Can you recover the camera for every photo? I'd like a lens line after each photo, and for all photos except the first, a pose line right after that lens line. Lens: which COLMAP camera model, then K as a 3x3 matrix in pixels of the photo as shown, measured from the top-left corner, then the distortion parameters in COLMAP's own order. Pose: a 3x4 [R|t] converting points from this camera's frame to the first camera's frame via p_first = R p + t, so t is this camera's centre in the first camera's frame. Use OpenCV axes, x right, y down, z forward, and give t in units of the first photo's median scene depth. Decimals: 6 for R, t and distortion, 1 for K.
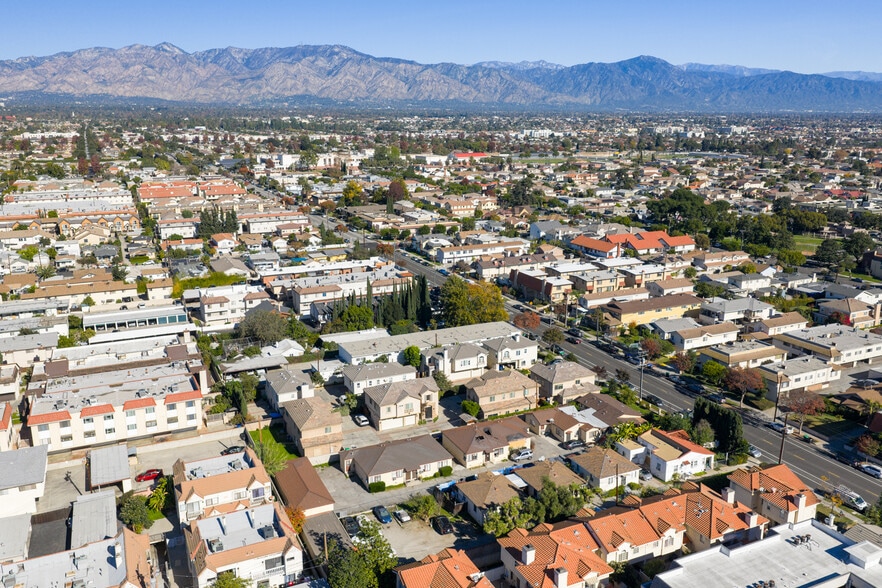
lens RADIAL K [[735.2, 0, 442.8], [0, 735.2, 293.0], [0, 0, 1]] dist [0.027246, -0.046823]
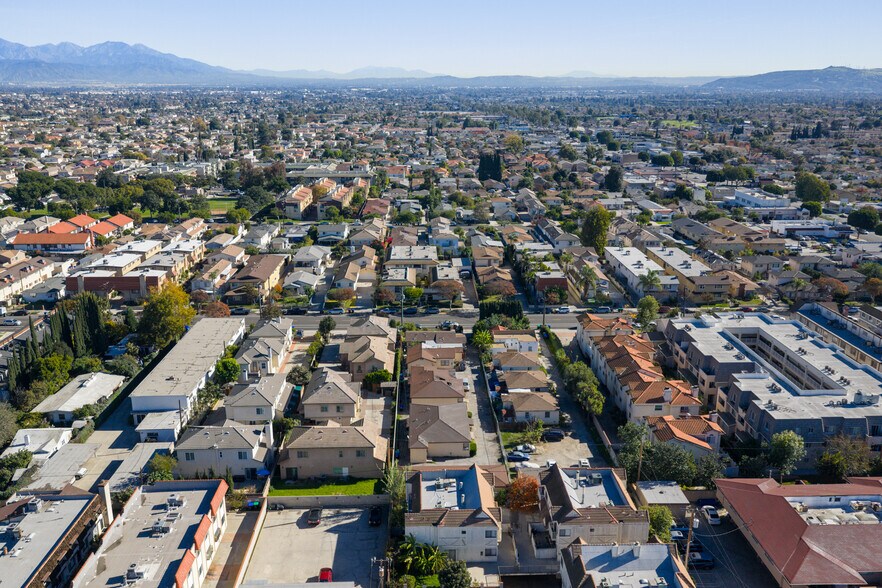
lens RADIAL K [[731.8, 0, 441.0], [0, 731.8, 294.0], [0, 0, 1]] dist [0.007945, -0.005427]
pose [[0.397029, -0.251952, 0.882546, -0.637960], [0.219425, 0.959755, 0.175282, -0.090582], [-0.891191, 0.124061, 0.436335, 0.374098]]
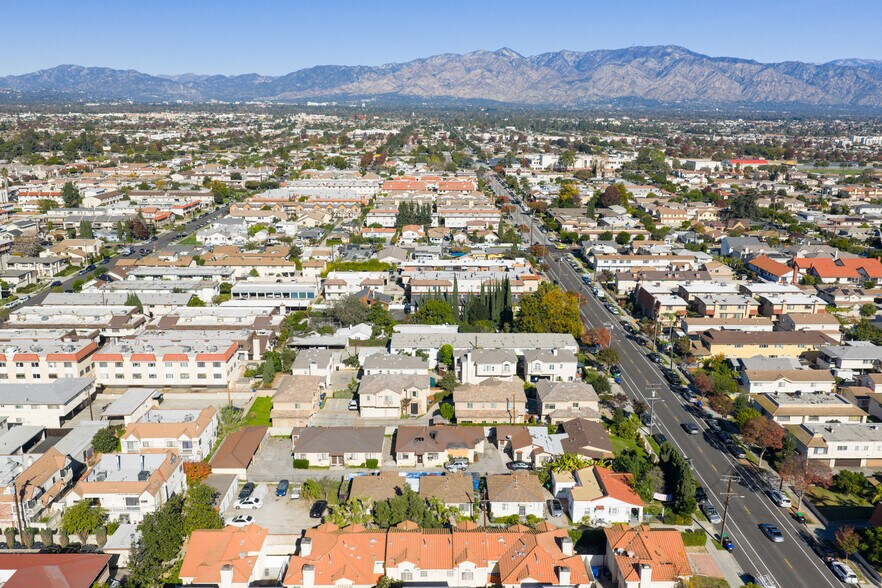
lens RADIAL K [[728.4, 0, 443.8], [0, 728.4, 290.1], [0, 0, 1]] dist [0.024187, -0.037944]
pose [[0.911093, 0.106690, -0.398154, 0.328382], [-0.108057, 0.993962, 0.019078, -0.020081], [0.397785, 0.025642, 0.917120, 0.068984]]
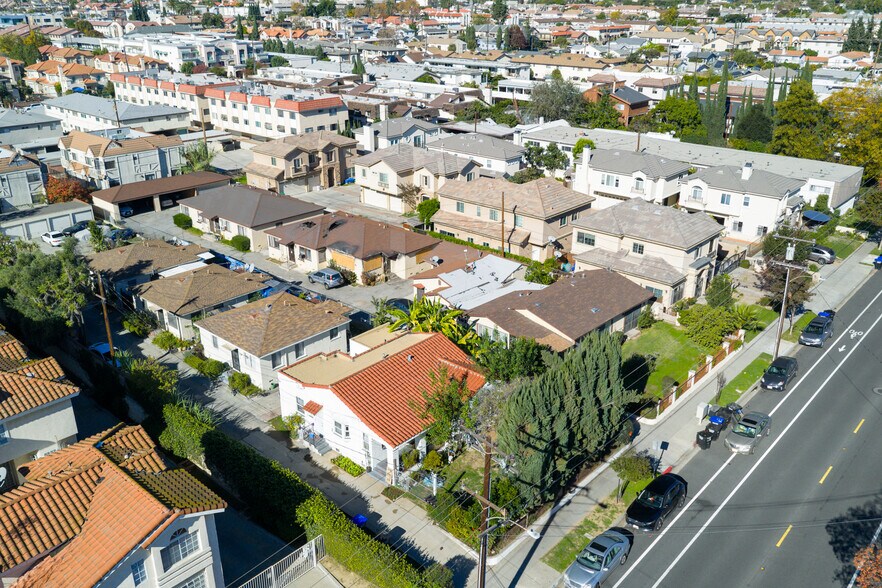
lens RADIAL K [[728.4, 0, 443.8], [0, 728.4, 290.1], [0, 0, 1]] dist [0.024187, -0.037944]
pose [[0.389634, 0.355571, -0.849561, 0.437162], [-0.222503, 0.931481, 0.287811, 0.039253], [0.893688, 0.076889, 0.442052, 0.608341]]
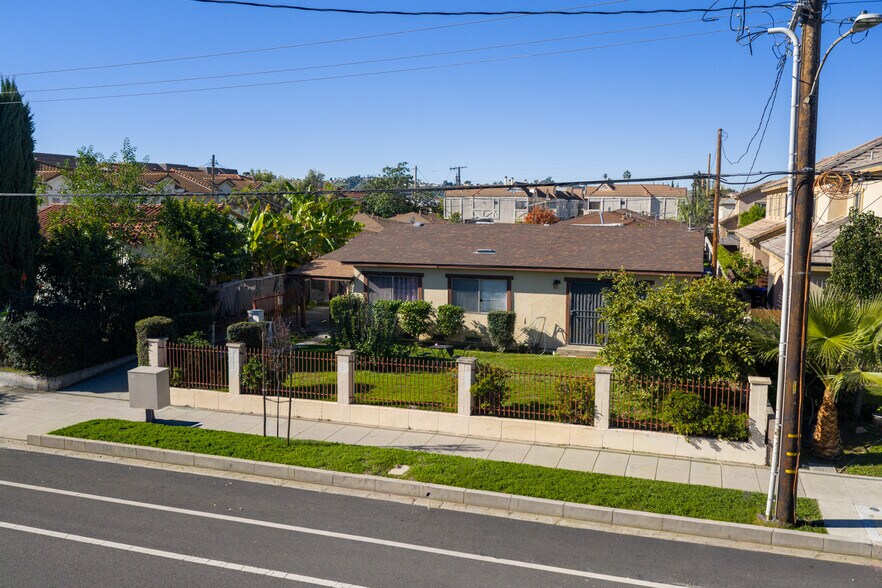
lens RADIAL K [[728.4, 0, 443.8], [0, 728.4, 290.1], [0, 0, 1]] dist [0.024187, -0.037944]
pose [[-0.691484, 0.083552, -0.717544, 0.300579], [-0.174741, 0.944446, 0.278367, 0.094313], [0.700939, 0.317870, -0.638469, 0.891163]]
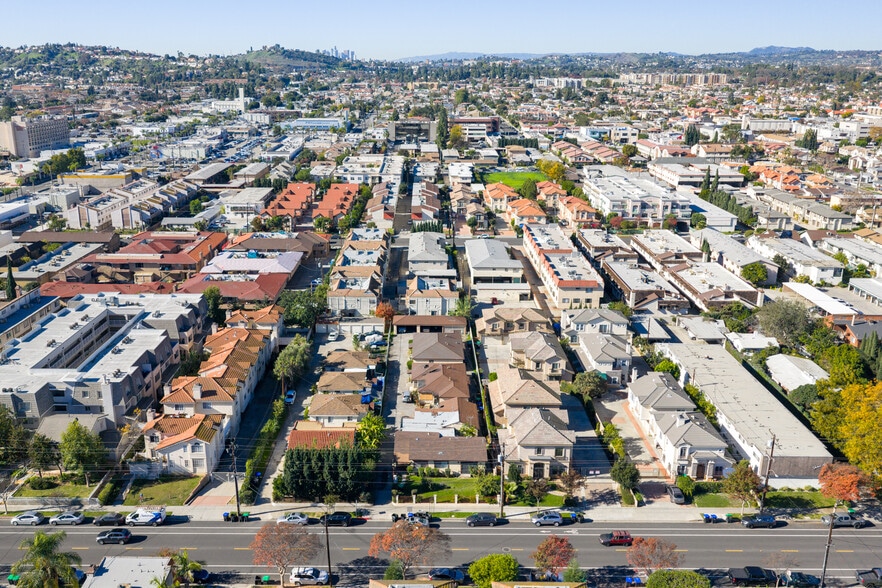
lens RADIAL K [[774.1, 0, 414.0], [0, 774.1, 291.6], [0, 0, 1]] dist [0.017224, -0.009025]
pose [[-0.434192, 0.260794, -0.862244, 0.726695], [-0.215532, 0.899299, 0.380535, -0.237161], [0.874656, 0.351066, -0.334259, 0.955916]]
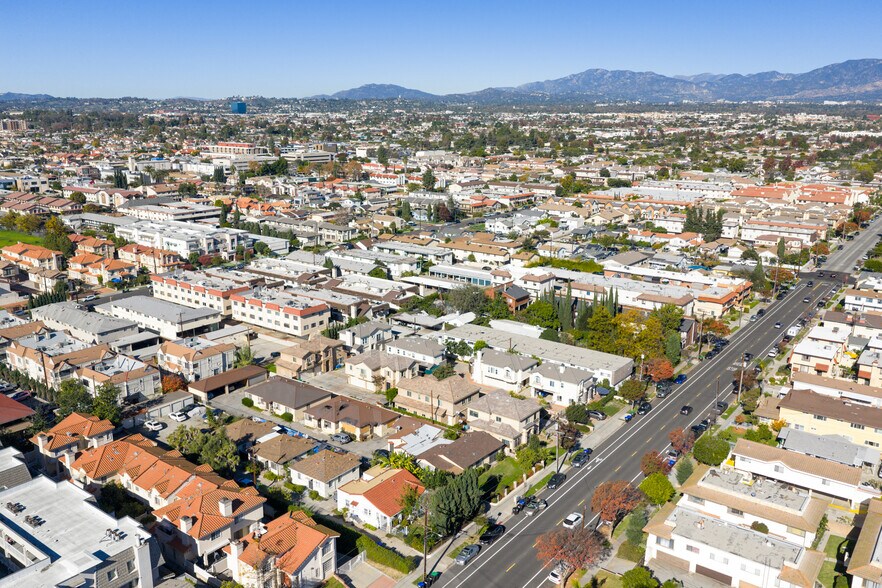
lens RADIAL K [[728.4, 0, 443.8], [0, 728.4, 290.1], [0, 0, 1]] dist [0.024187, -0.037944]
pose [[0.470504, 0.218995, -0.854791, 0.734639], [-0.219196, 0.967356, 0.127182, -0.105555], [0.854739, 0.127527, 0.503148, 0.418794]]
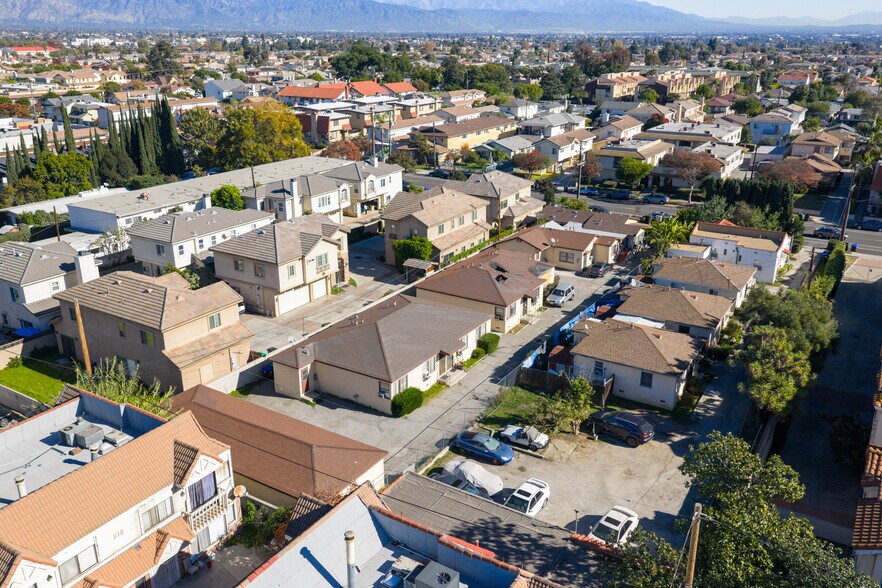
lens RADIAL K [[728.4, 0, 443.8], [0, 728.4, 290.1], [0, 0, 1]] dist [0.024187, -0.037944]
pose [[0.840213, -0.178499, 0.512036, -0.190988], [0.128098, 0.982879, 0.132439, 0.092754], [-0.526909, -0.045686, 0.848693, 0.405844]]
